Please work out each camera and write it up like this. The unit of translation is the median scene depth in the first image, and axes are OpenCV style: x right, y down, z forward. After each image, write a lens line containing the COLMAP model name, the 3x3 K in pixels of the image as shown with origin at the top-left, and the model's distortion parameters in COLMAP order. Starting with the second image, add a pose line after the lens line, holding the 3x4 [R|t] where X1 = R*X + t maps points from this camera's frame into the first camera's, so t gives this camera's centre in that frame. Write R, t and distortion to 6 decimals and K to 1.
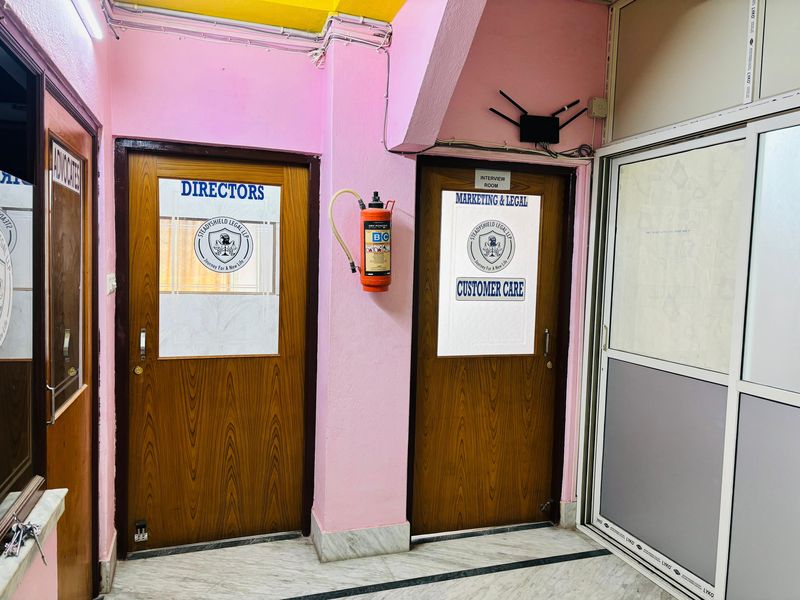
lens RADIAL K [[605.7, 0, 400.0], [0, 605.7, 300.0], [0, 0, 1]] dist [0.040043, -0.059182]
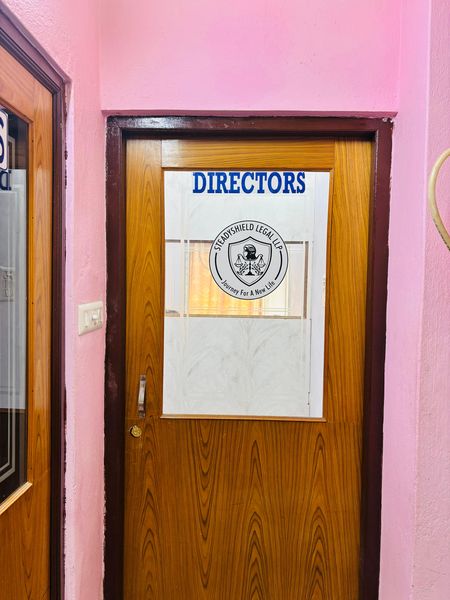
lens RADIAL K [[454.3, 0, 227.3], [0, 454.3, 303.6], [0, 0, 1]] dist [0.040043, -0.059182]
pose [[0.938643, 0.003600, -0.344872, -0.130558], [-0.012515, 0.999643, -0.023627, -0.027497], [0.344664, 0.026493, 0.938352, 0.497550]]
